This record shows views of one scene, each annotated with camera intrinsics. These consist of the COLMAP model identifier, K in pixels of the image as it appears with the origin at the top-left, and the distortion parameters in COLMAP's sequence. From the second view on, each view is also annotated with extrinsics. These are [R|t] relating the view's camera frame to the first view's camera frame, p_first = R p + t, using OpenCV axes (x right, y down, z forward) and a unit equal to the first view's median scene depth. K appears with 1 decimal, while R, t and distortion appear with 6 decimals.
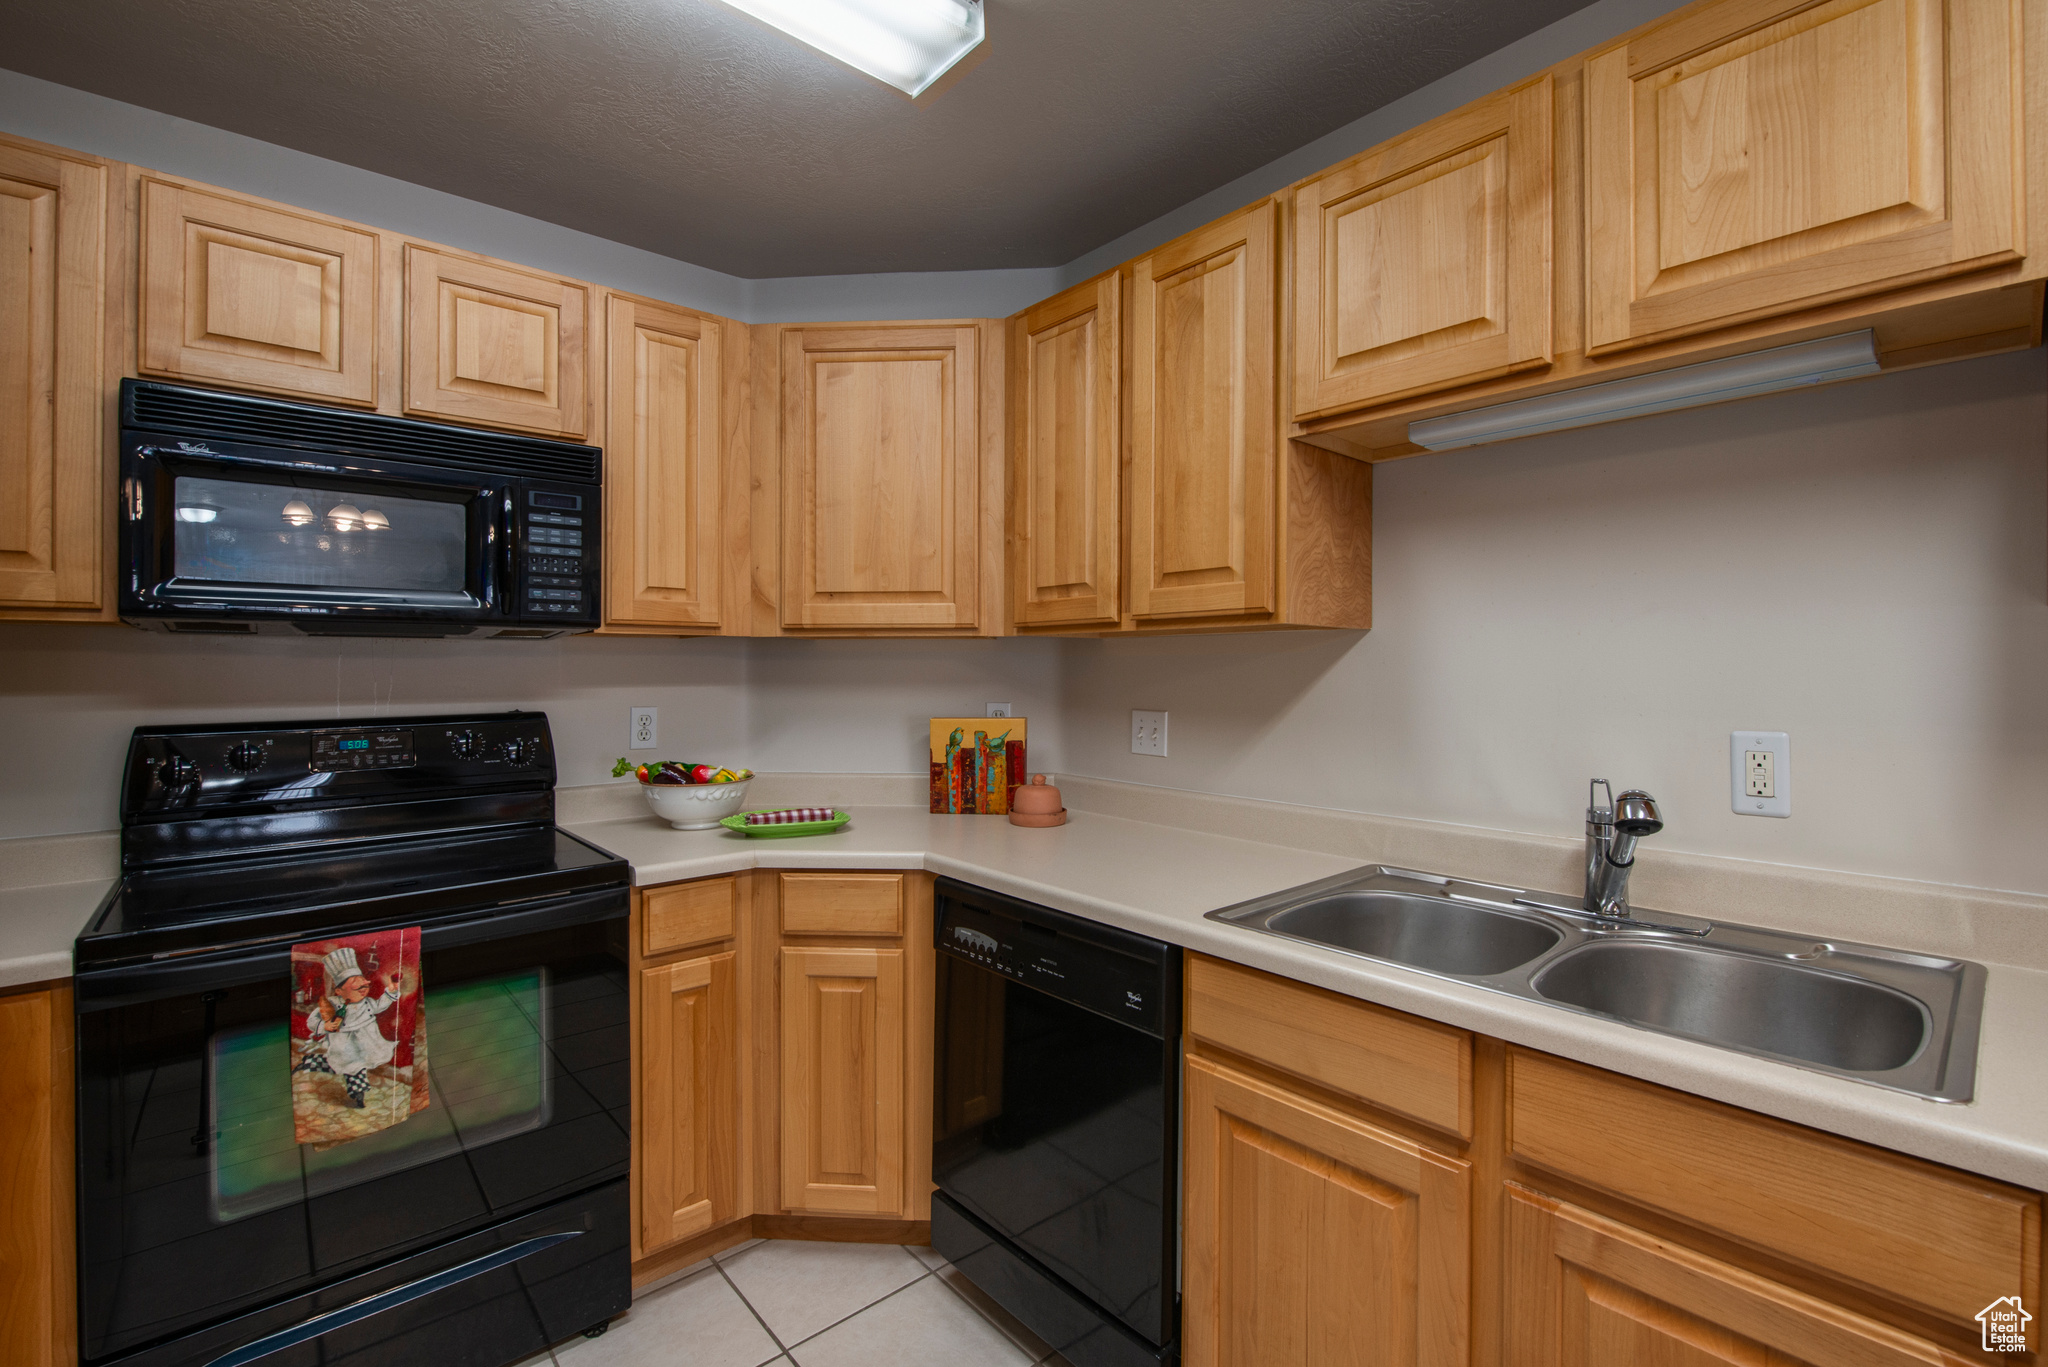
lens RADIAL K [[909.3, 0, 1041.5], [0, 909.3, 667.7], [0, 0, 1]] dist [-0.005081, -0.009796]
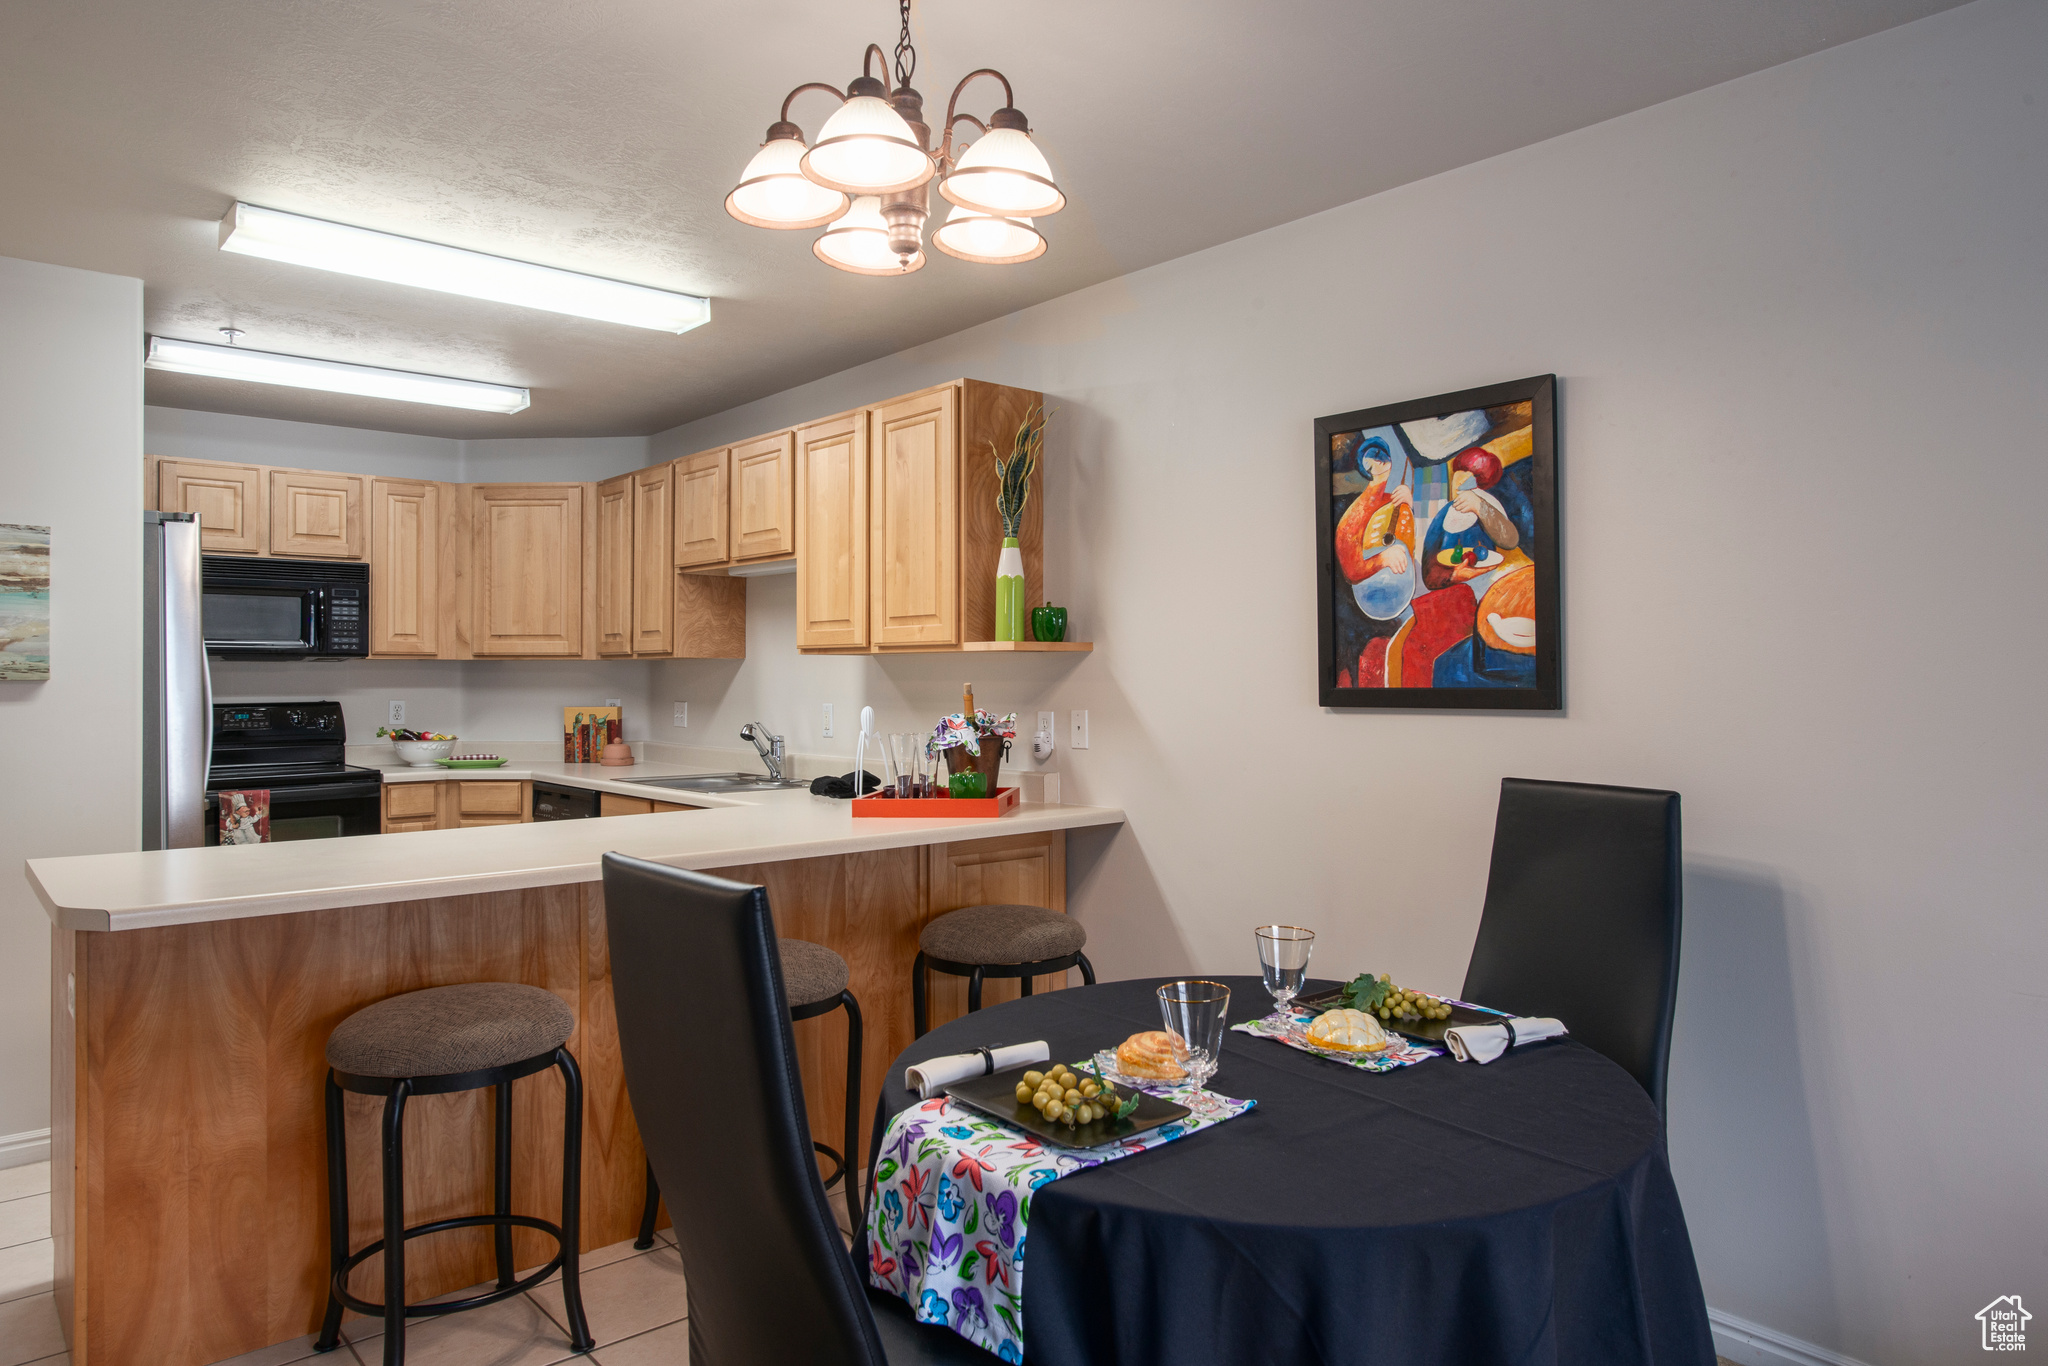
lens RADIAL K [[1303.5, 0, 1031.6], [0, 1303.5, 673.7], [0, 0, 1]] dist [0.000213, -0.000127]
pose [[0.999977, 0.000754, -0.006680, 0.951547], [-0.000768, 0.999997, -0.002162, -0.002693], [0.006679, 0.002167, 0.999975, -1.779638]]
